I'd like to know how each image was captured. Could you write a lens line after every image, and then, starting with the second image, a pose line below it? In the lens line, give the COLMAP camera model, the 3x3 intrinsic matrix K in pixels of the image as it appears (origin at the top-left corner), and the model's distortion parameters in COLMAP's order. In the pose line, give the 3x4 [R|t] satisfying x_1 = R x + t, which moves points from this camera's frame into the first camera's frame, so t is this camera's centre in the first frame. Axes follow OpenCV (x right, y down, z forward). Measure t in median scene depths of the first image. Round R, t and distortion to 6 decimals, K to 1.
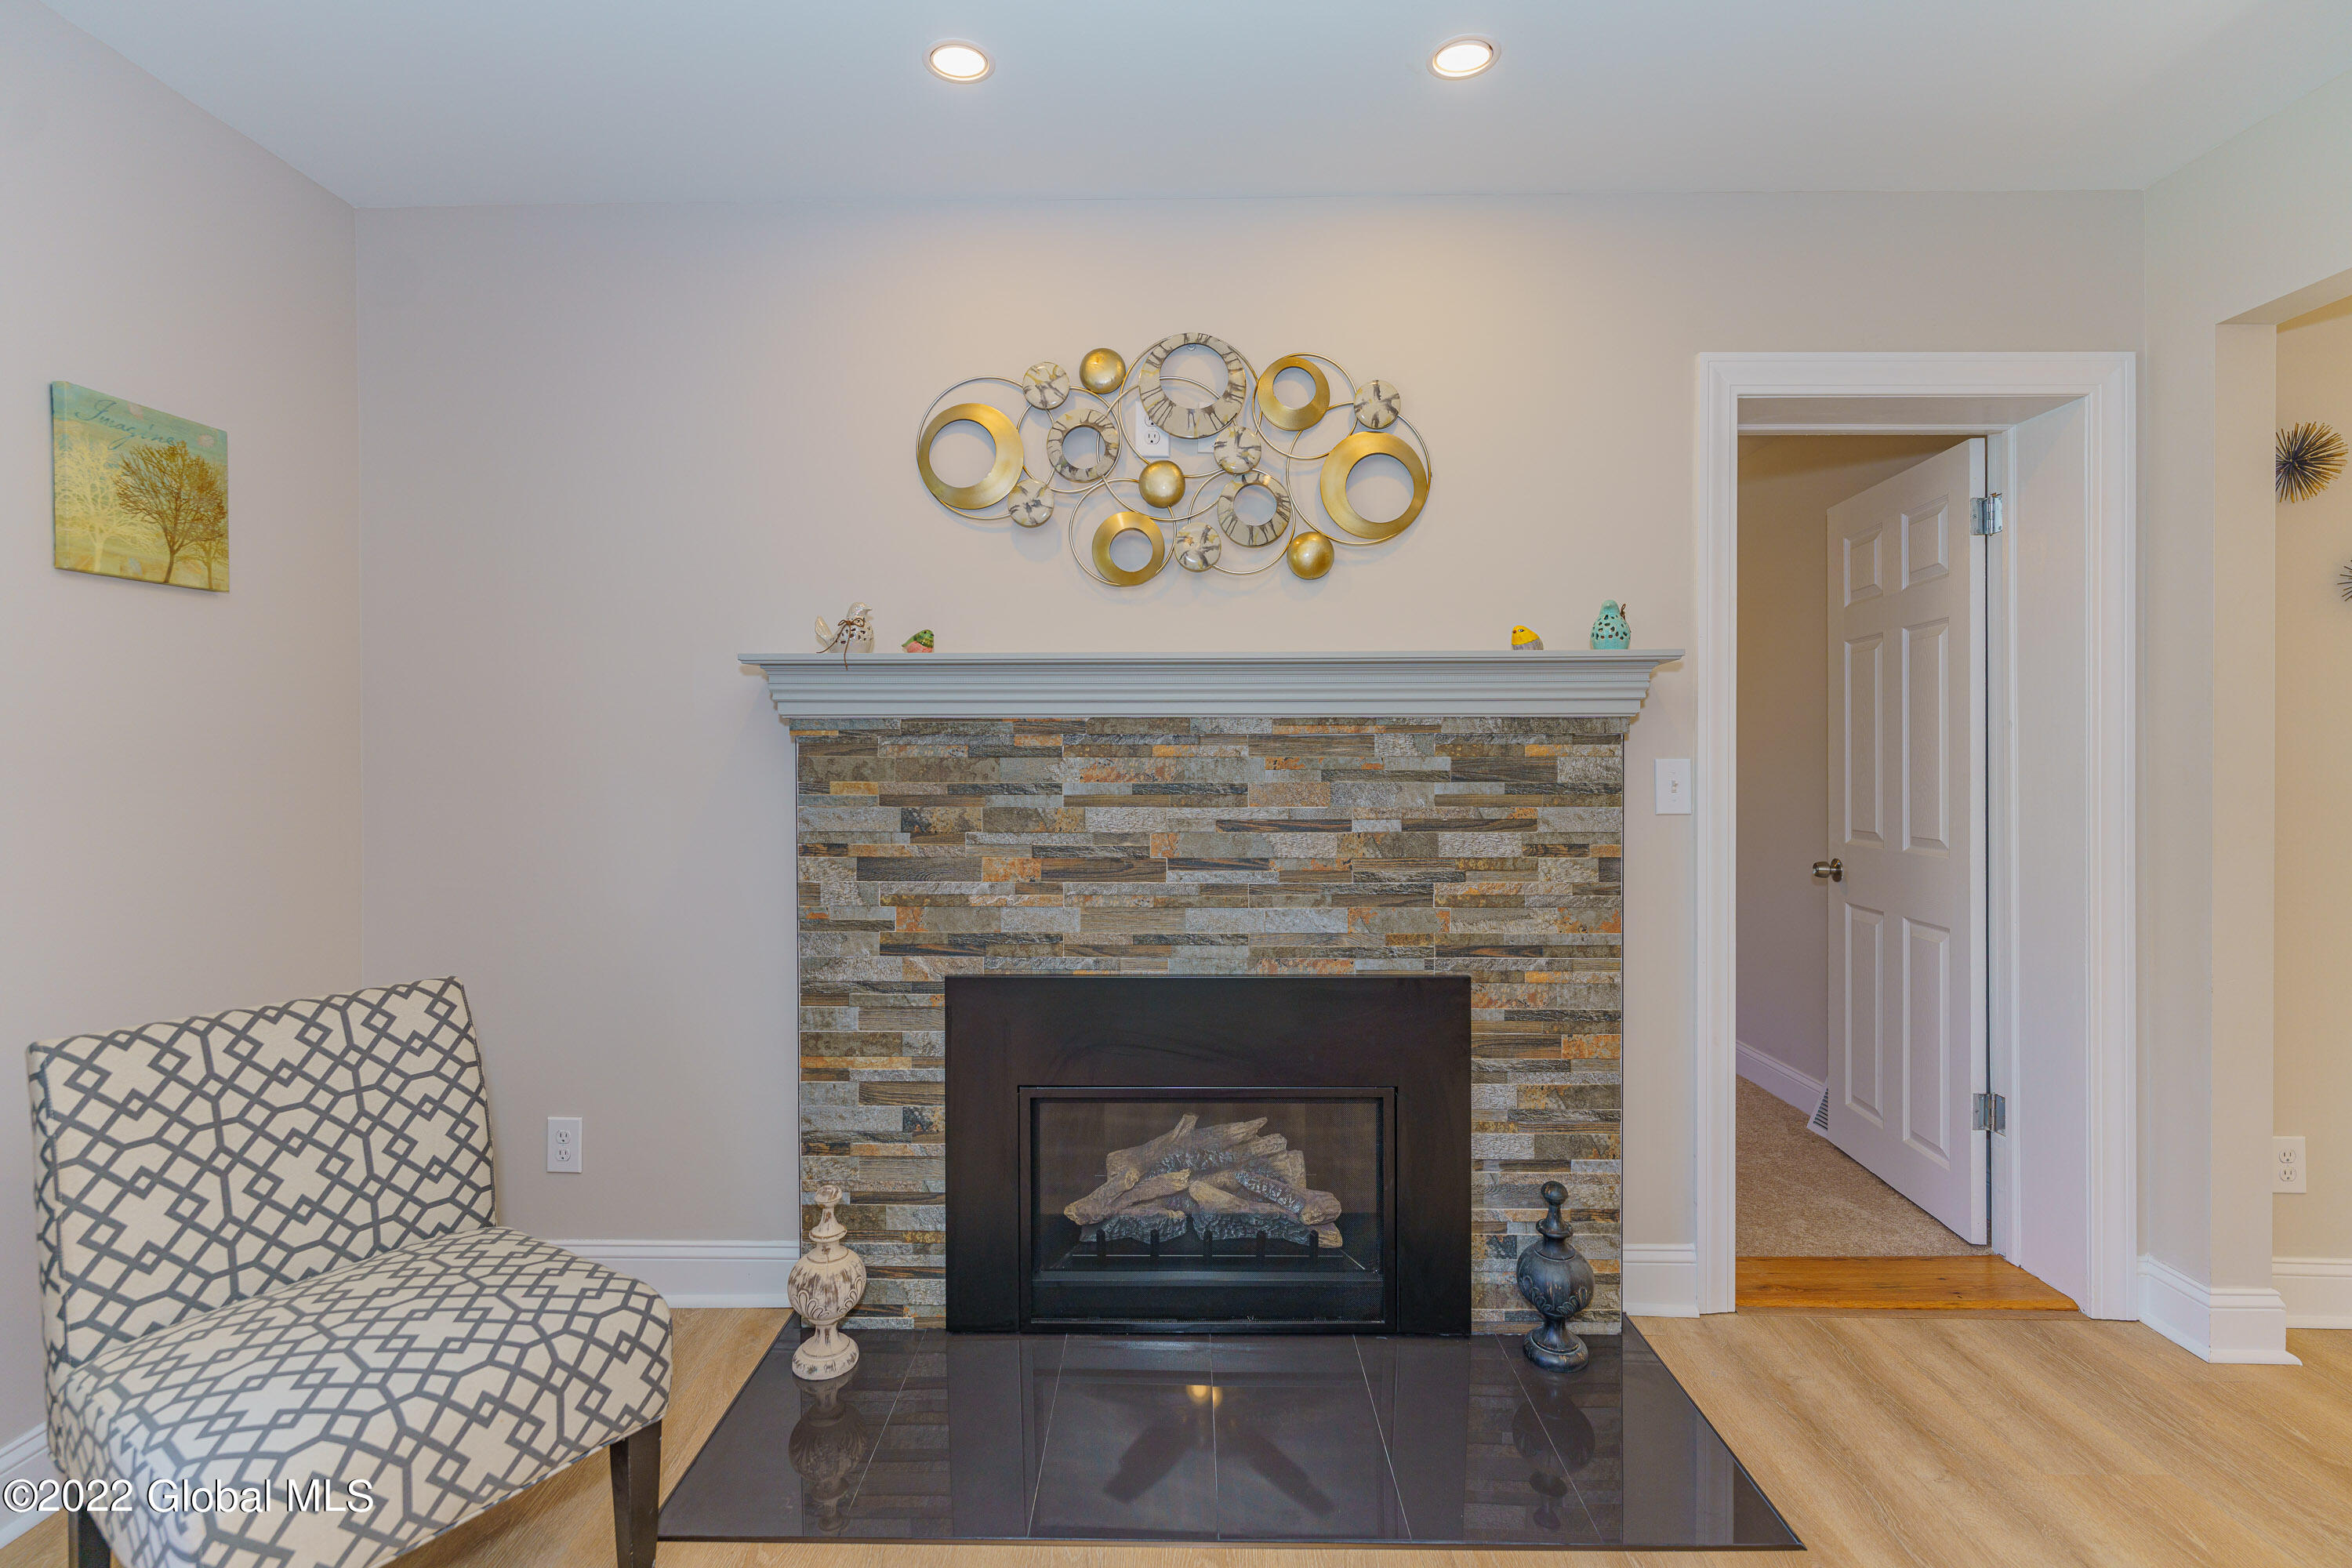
lens RADIAL K [[1080.4, 0, 1169.6], [0, 1080.4, 766.5], [0, 0, 1]] dist [-0.005355, 0.002128]
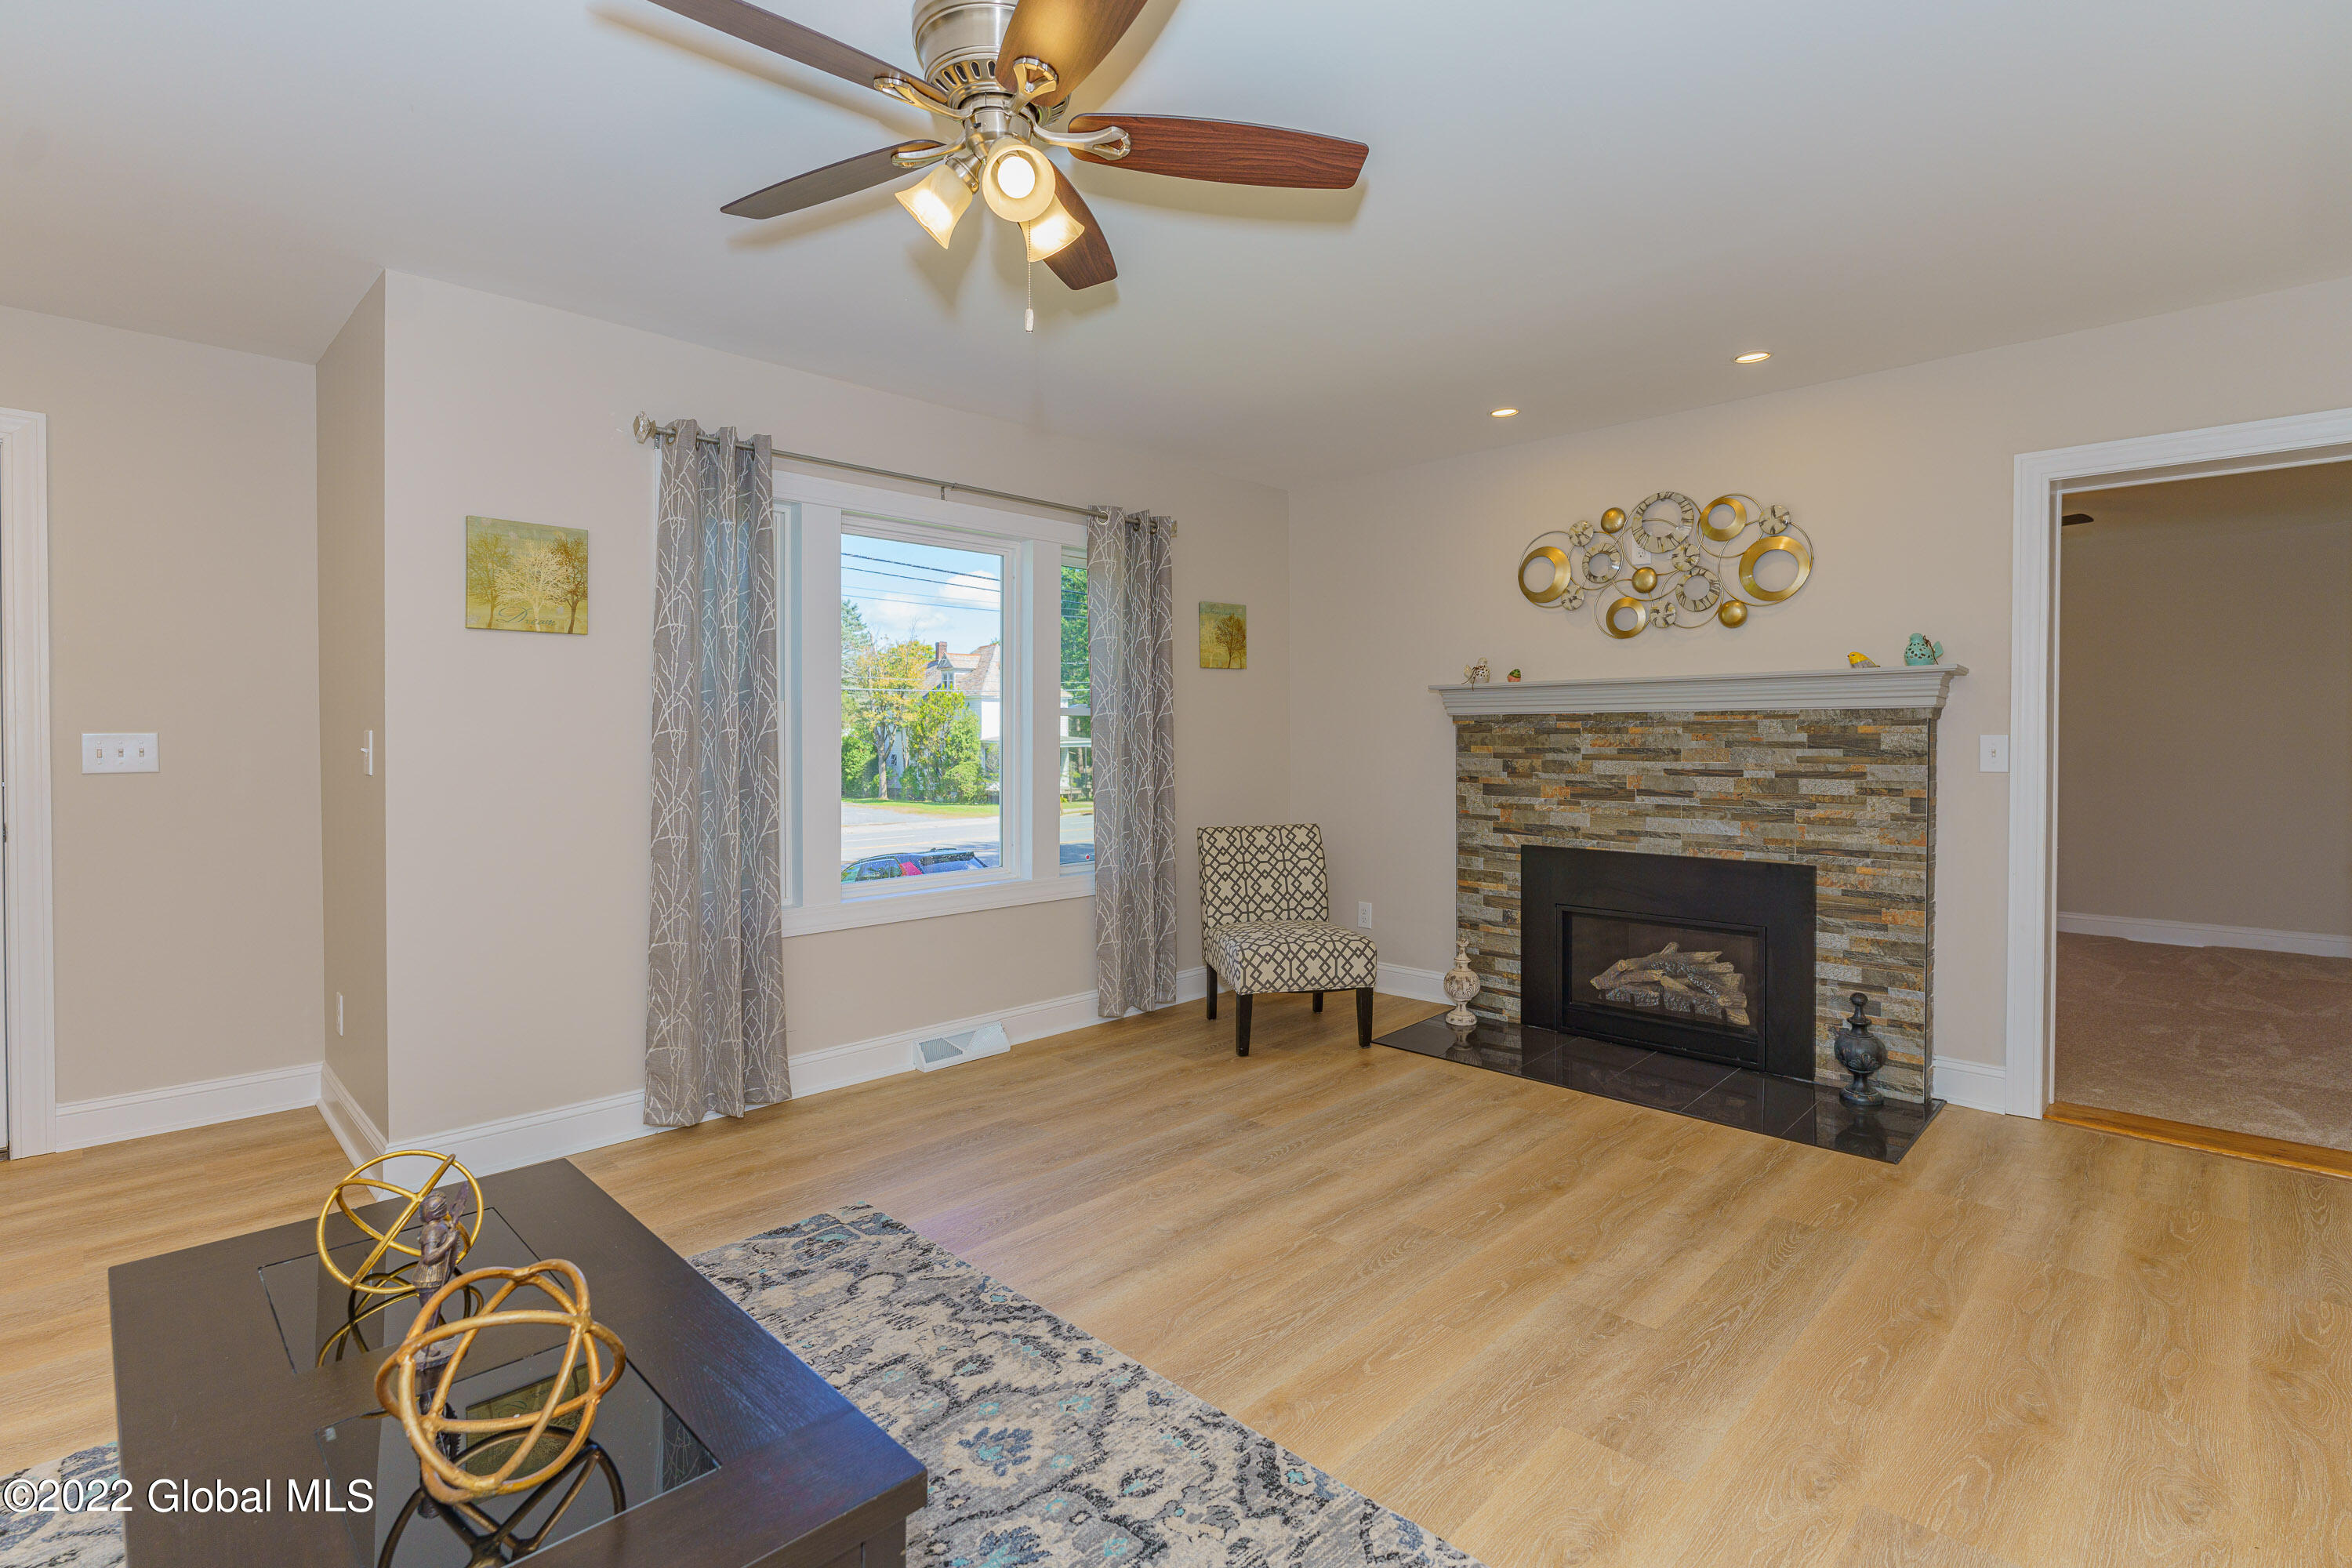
lens RADIAL K [[1080.4, 0, 1186.3], [0, 1080.4, 765.2], [0, 0, 1]] dist [-0.005355, 0.002128]
pose [[0.722711, 0.018487, -0.690903, 0.712397], [-0.002029, 0.999695, 0.024627, 0.000856], [0.691147, -0.016396, 0.722528, -0.851355]]
